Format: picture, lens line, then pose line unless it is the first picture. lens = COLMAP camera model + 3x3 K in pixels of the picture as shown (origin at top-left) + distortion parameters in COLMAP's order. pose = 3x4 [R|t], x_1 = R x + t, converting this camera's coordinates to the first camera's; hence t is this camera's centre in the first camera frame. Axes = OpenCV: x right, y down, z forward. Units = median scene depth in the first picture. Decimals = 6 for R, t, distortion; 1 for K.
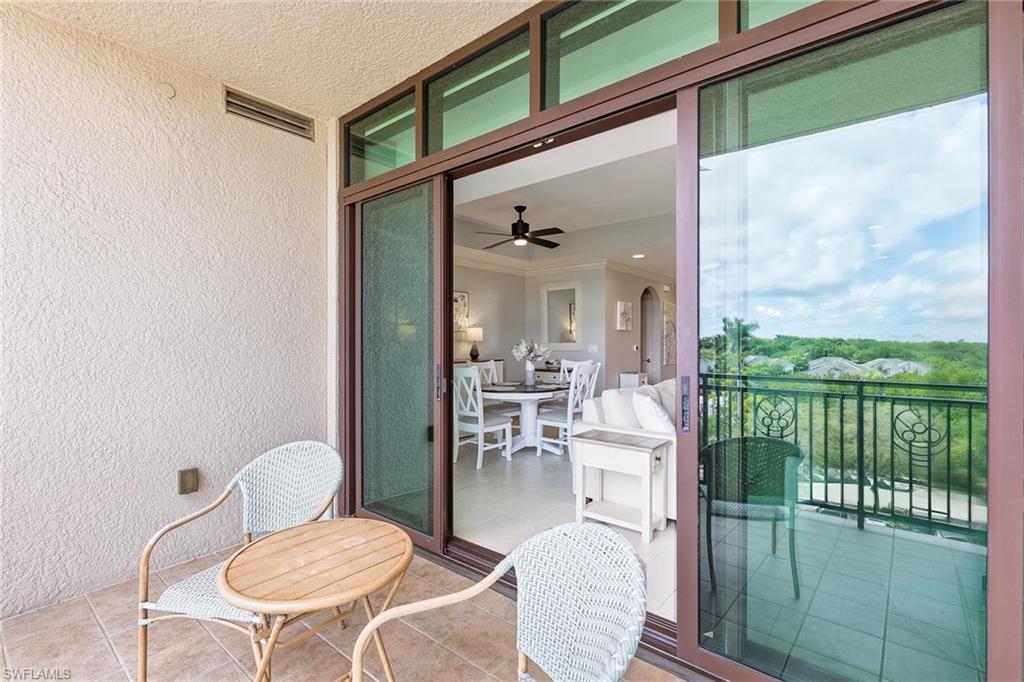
lens RADIAL K [[464.3, 0, 512.7], [0, 464.3, 344.7], [0, 0, 1]] dist [-0.000516, -0.000012]
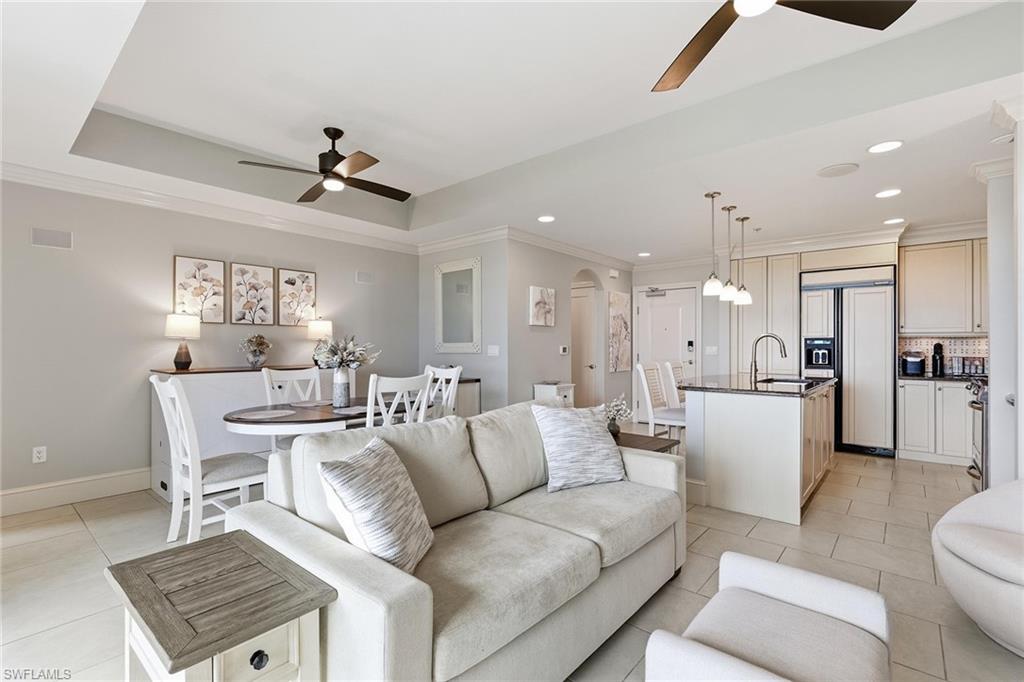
lens RADIAL K [[464.3, 0, 512.7], [0, 464.3, 344.7], [0, 0, 1]] dist [-0.000516, -0.000012]
pose [[0.999989, -0.000634, 0.004701, 0.209708], [0.000648, 0.999995, -0.003036, 0.001904], [-0.004699, 0.003039, 0.999984, 0.287957]]
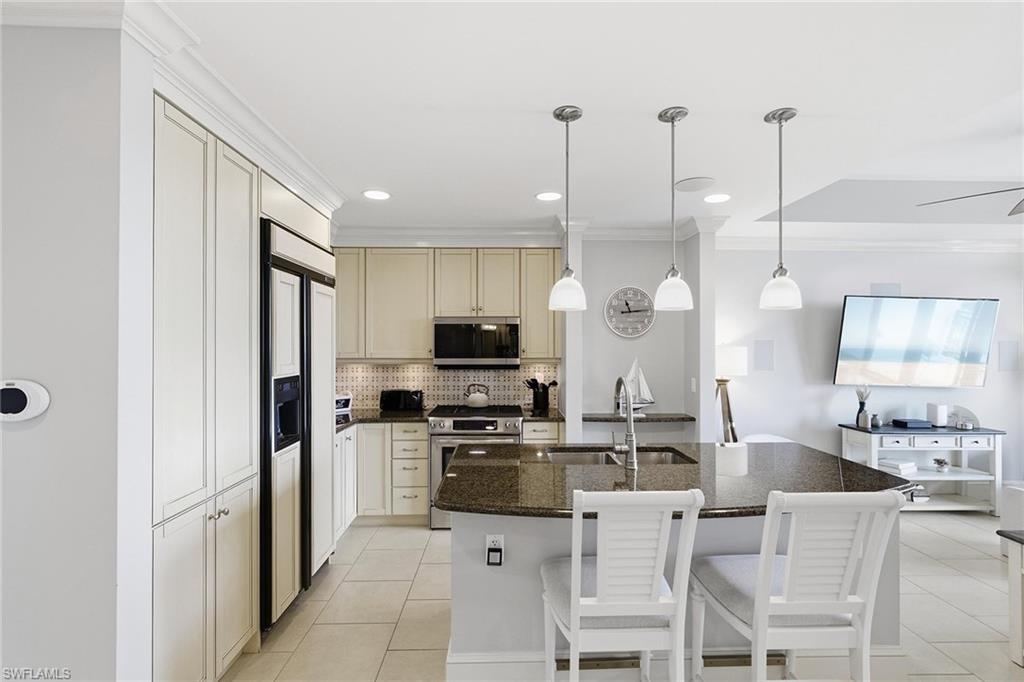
lens RADIAL K [[464.3, 0, 512.7], [0, 464.3, 344.7], [0, 0, 1]] dist [-0.000516, -0.000012]
pose [[-0.670808, -0.003040, 0.741624, 0.355611], [-0.001936, 0.999995, 0.002348, -0.038577], [-0.741628, 0.000139, -0.670811, 1.199176]]
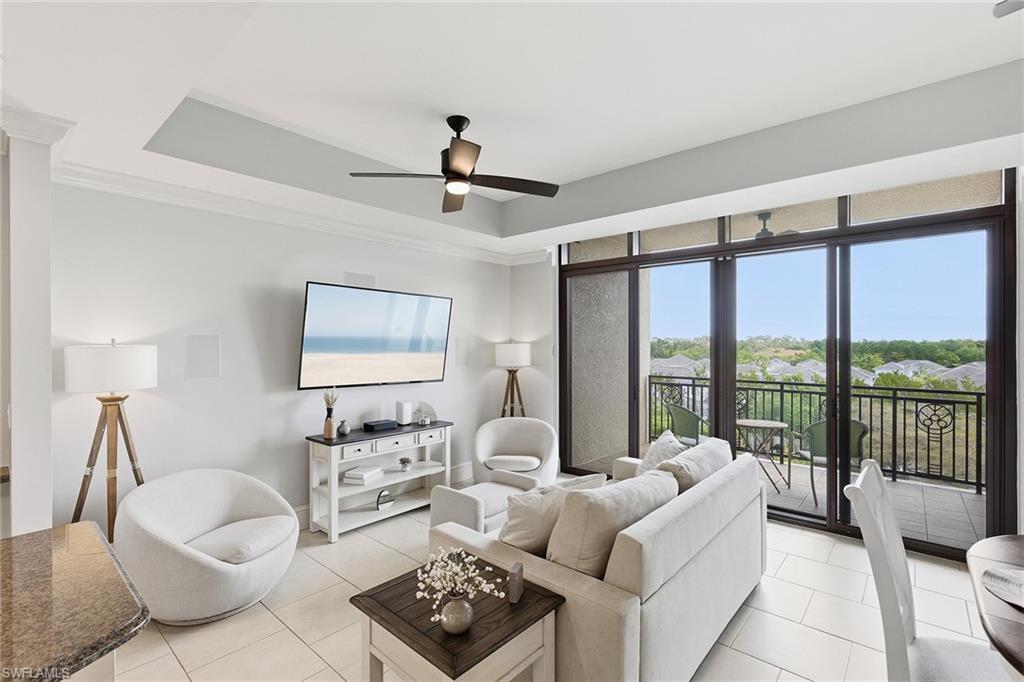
lens RADIAL K [[464.3, 0, 512.7], [0, 464.3, 344.7], [0, 0, 1]] dist [-0.000516, -0.000012]
pose [[-0.999954, 0.001586, 0.009463, 0.285332], [0.001654, 0.999973, 0.007208, -0.037535], [-0.009451, 0.007224, -0.999929, 0.962540]]
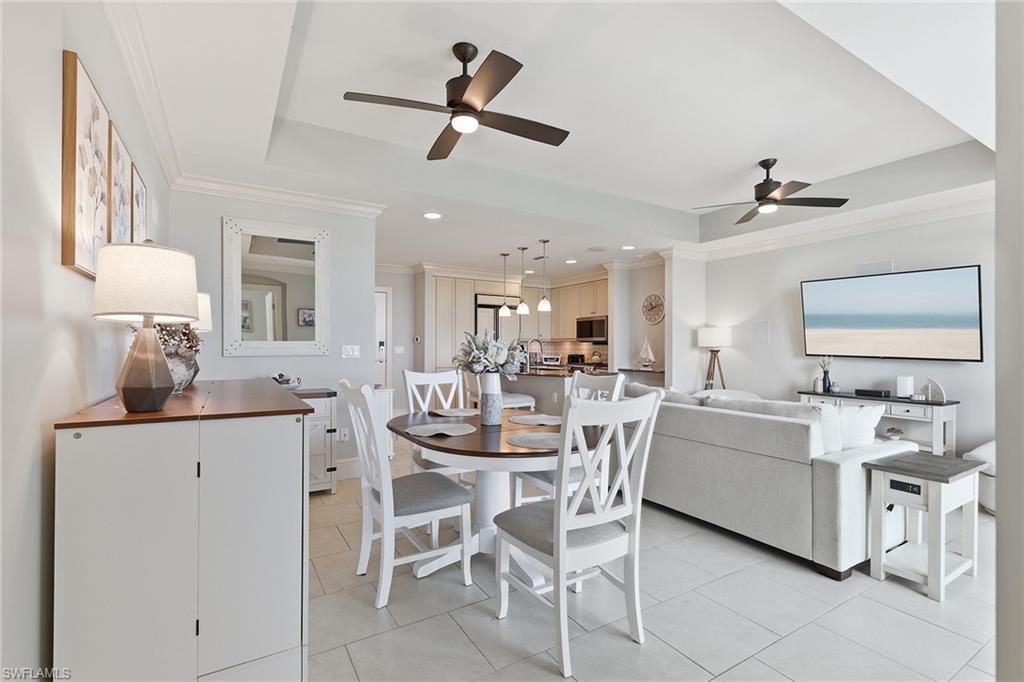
lens RADIAL K [[464.3, 0, 512.7], [0, 464.3, 344.7], [0, 0, 1]] dist [-0.000516, -0.000012]
pose [[0.308797, 0.005126, 0.951114, -0.345694], [-0.002301, 0.999987, -0.004643, 0.003433], [-0.951125, -0.000755, 0.308805, 0.663710]]
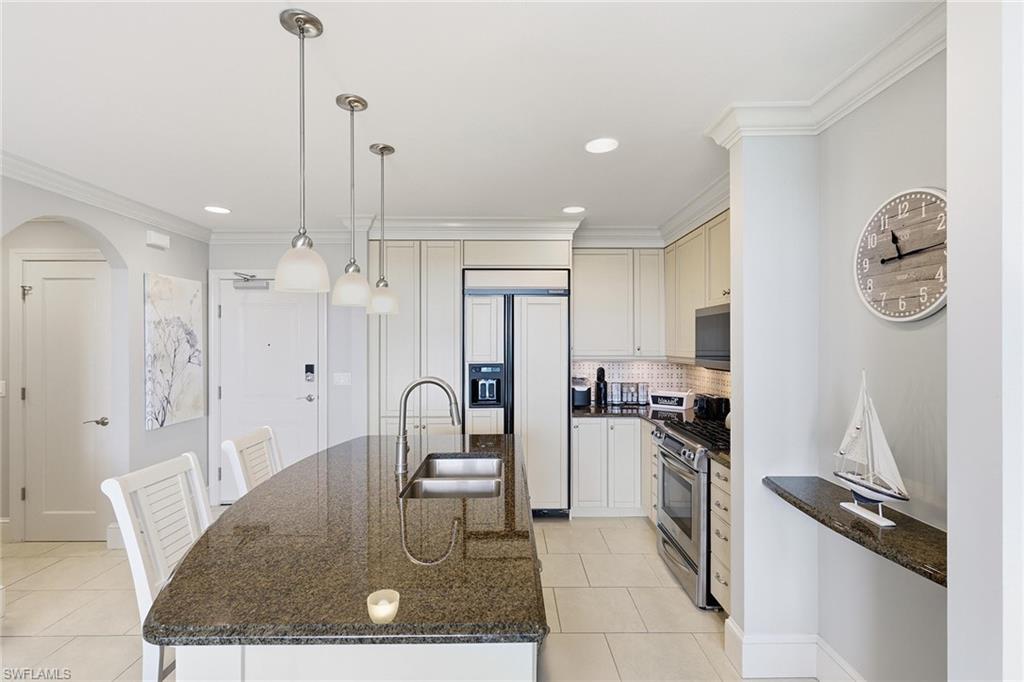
lens RADIAL K [[465.3, 0, 512.0], [0, 465.3, 341.0], [0, 0, 1]] dist [-0.000736, -0.000058]
pose [[0.755143, -0.000487, 0.655560, 0.393932], [0.004007, 0.999984, -0.003874, -0.037033], [-0.655548, 0.005552, 0.755133, 0.637714]]
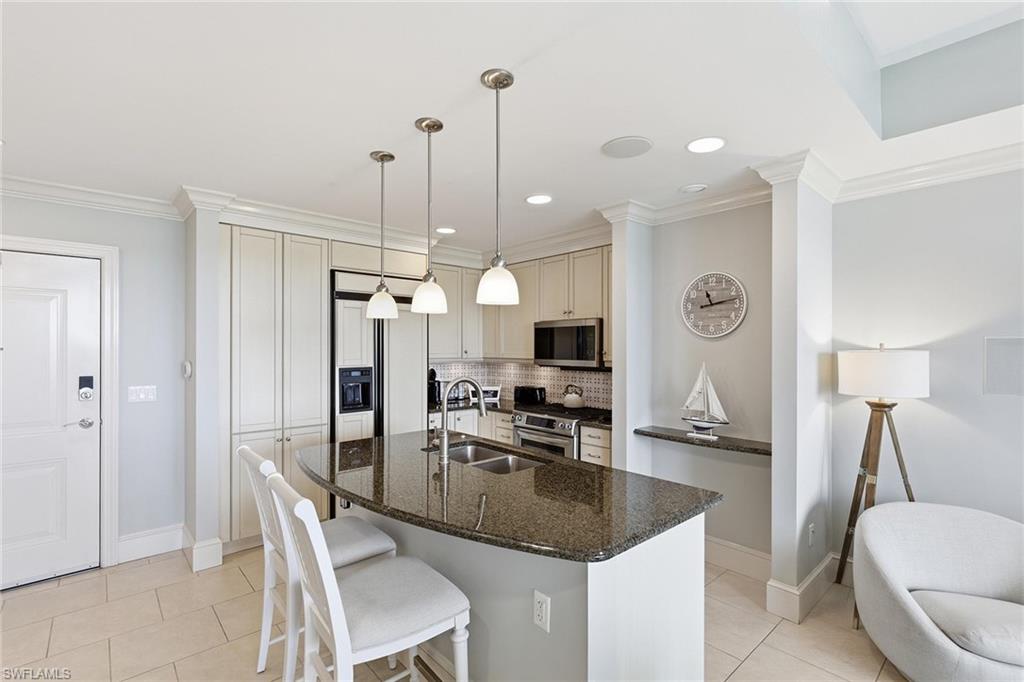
lens RADIAL K [[464.3, 0, 512.7], [0, 464.3, 344.7], [0, 0, 1]] dist [-0.000516, -0.000012]
pose [[0.129510, 0.002974, 0.991574, 0.205992], [-0.000379, 0.999996, -0.002950, -0.037978], [-0.991578, 0.000006, 0.129511, 0.824867]]
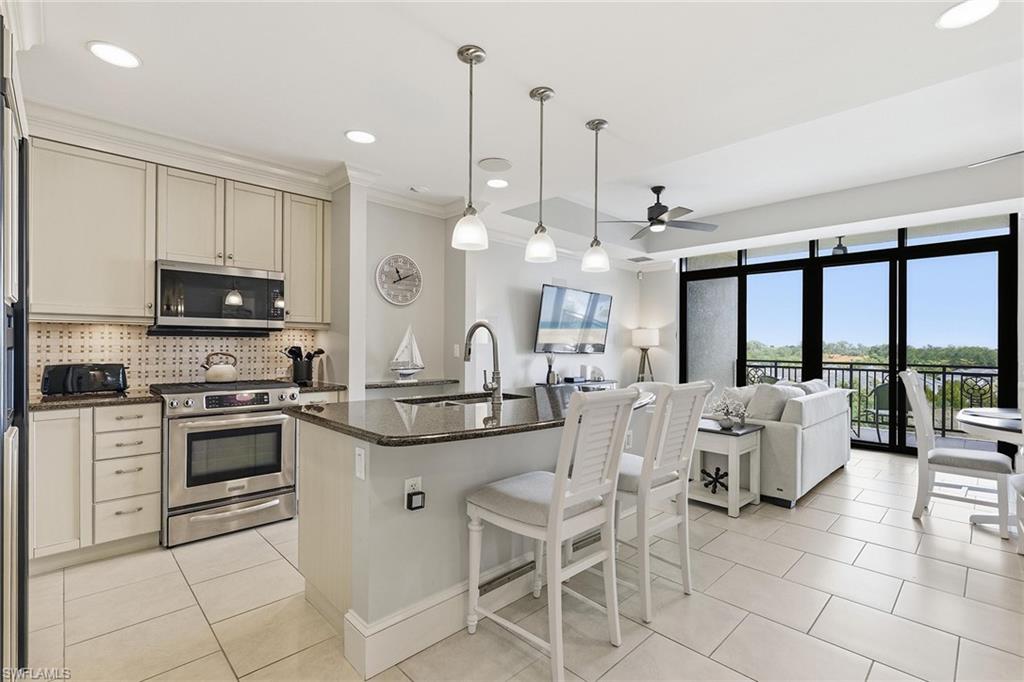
lens RADIAL K [[467.1, 0, 513.5], [0, 467.1, 344.7], [0, 0, 1]] dist [0.004242, 0.000262]
pose [[-0.996118, -0.008804, 0.087590, 0.497697], [-0.008818, 0.999961, 0.000225, 0.003399], [-0.087588, -0.000548, -0.996157, 1.277308]]
